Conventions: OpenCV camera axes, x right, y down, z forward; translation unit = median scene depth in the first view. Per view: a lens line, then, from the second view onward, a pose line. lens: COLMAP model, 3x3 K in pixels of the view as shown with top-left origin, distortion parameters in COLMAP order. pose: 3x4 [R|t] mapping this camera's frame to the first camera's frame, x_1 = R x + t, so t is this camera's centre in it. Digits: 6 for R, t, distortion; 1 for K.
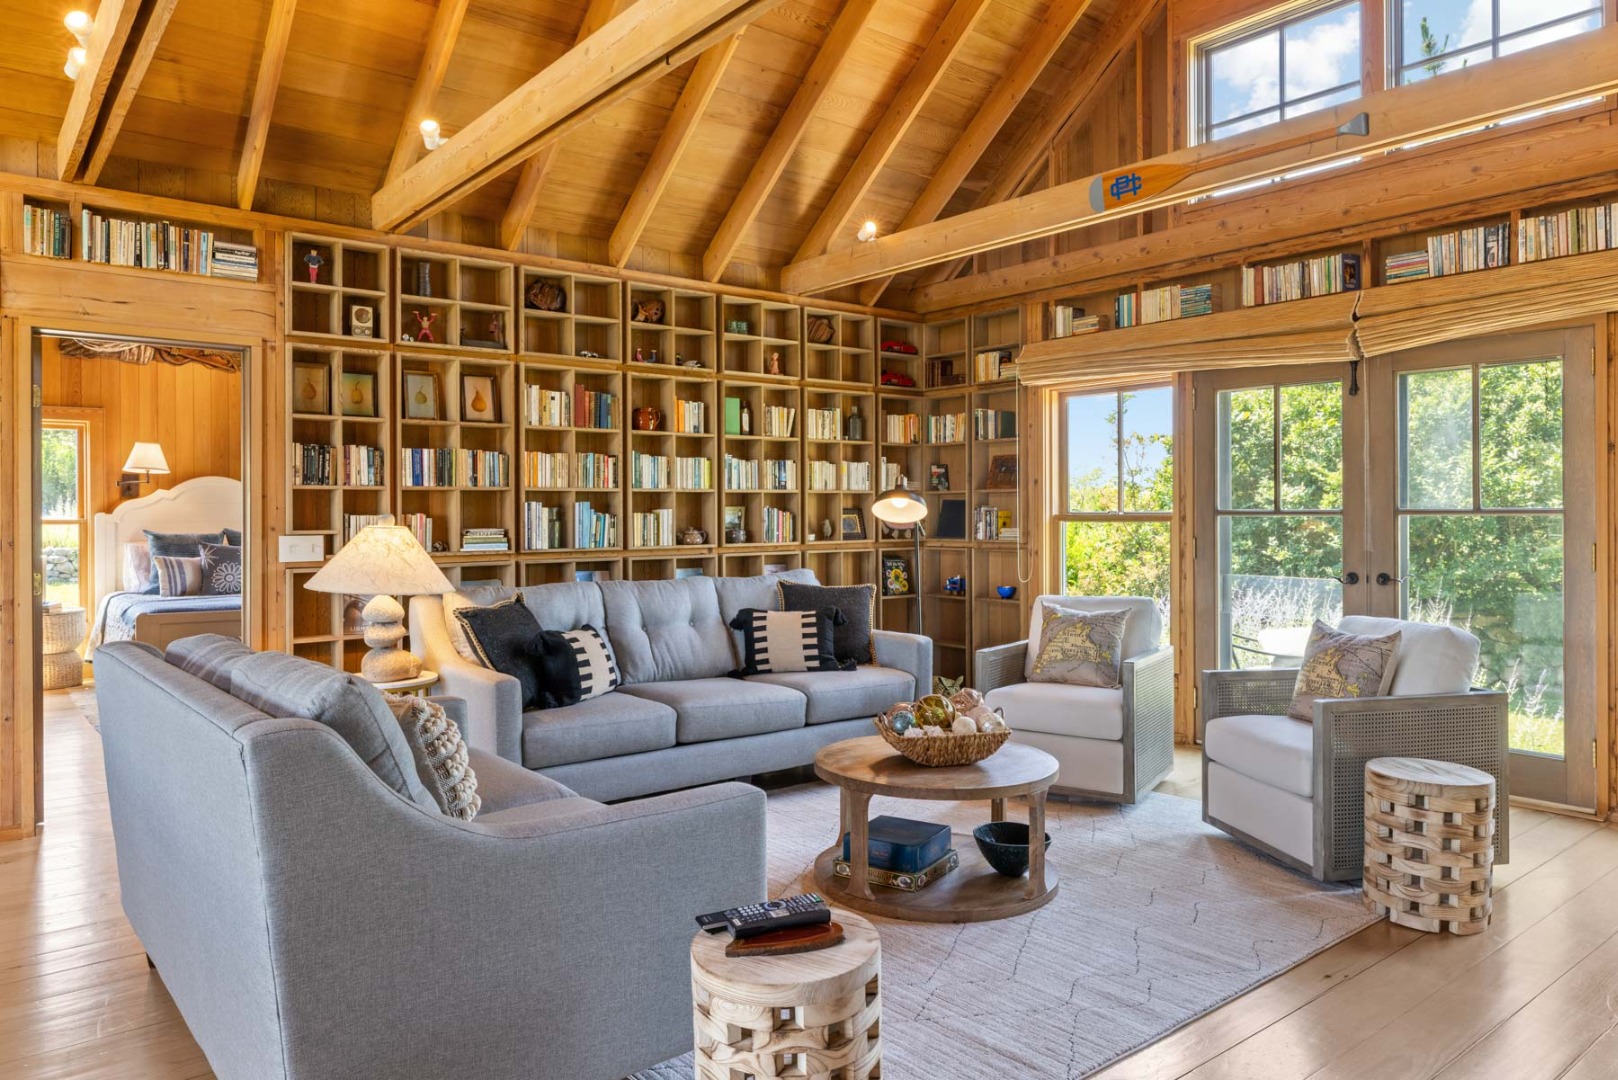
lens RADIAL K [[1095.7, 0, 809.0], [0, 1095.7, 531.1], [0, 0, 1]] dist [0.002575, 0.002728]
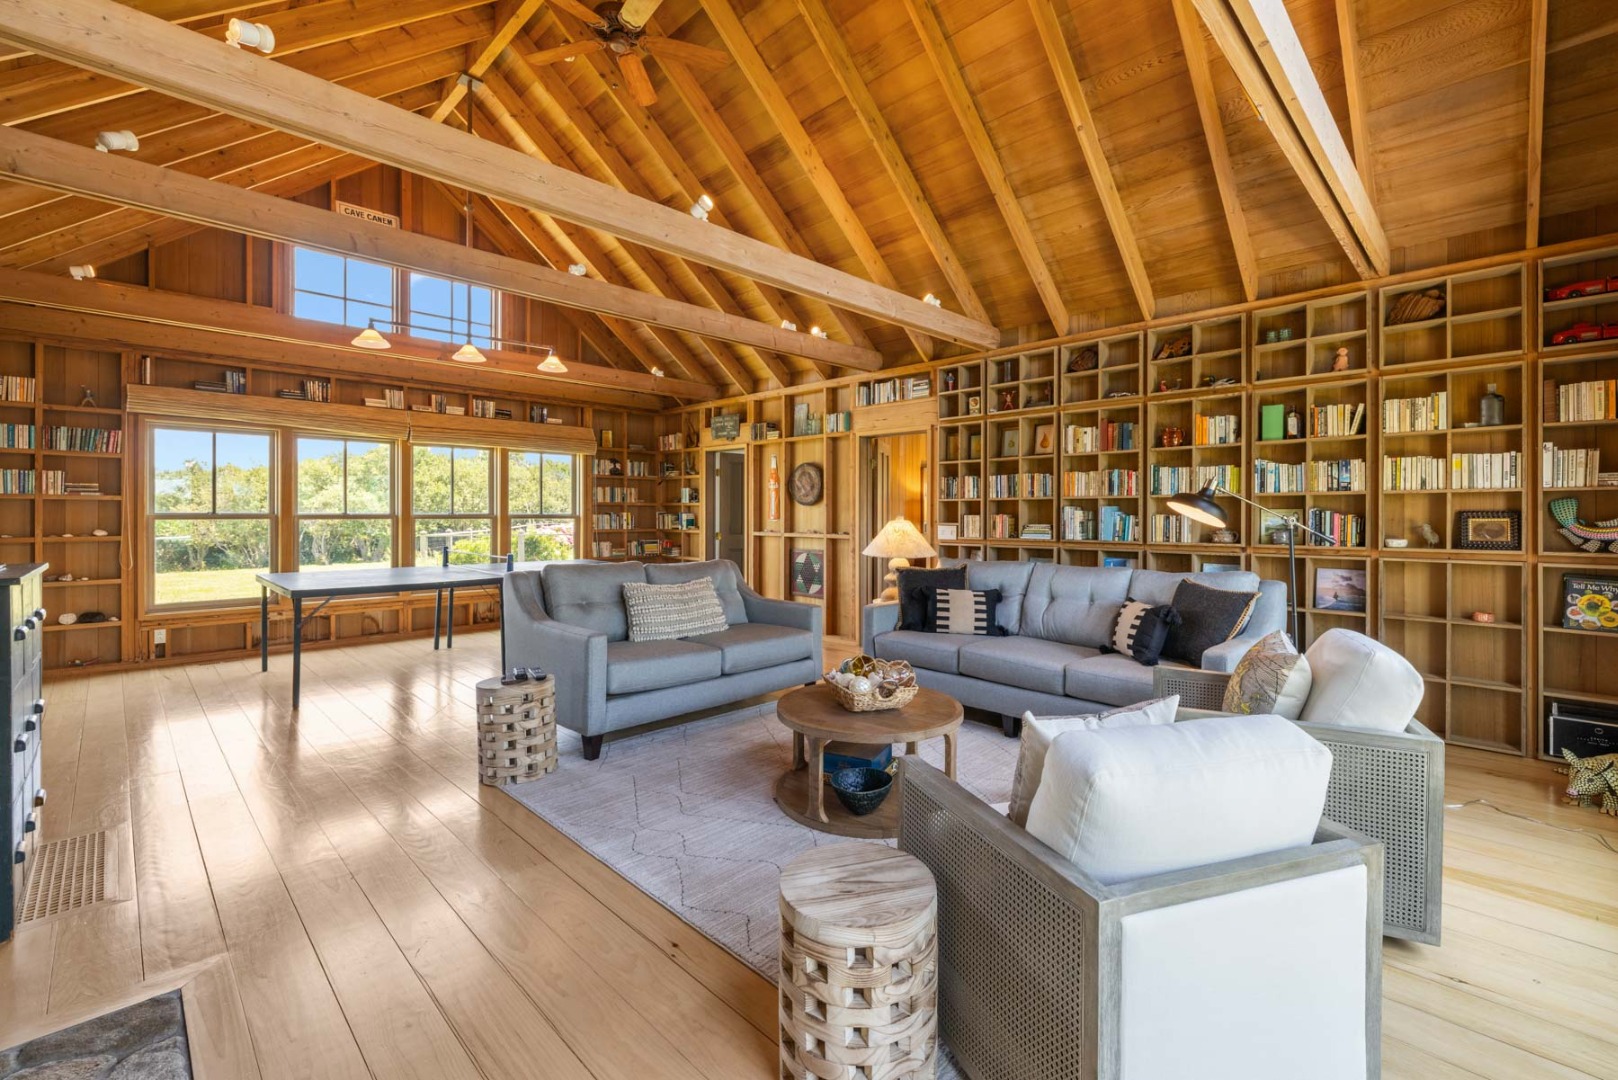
lens RADIAL K [[698.0, 0, 805.5], [0, 698.0, 514.7], [0, 0, 1]] dist [-0.000924, -0.000207]
pose [[0.103648, 0.007034, -0.994589, 0.612702], [-0.017170, 0.999839, 0.005282, -0.014387], [0.994466, 0.016530, 0.103752, 0.548181]]
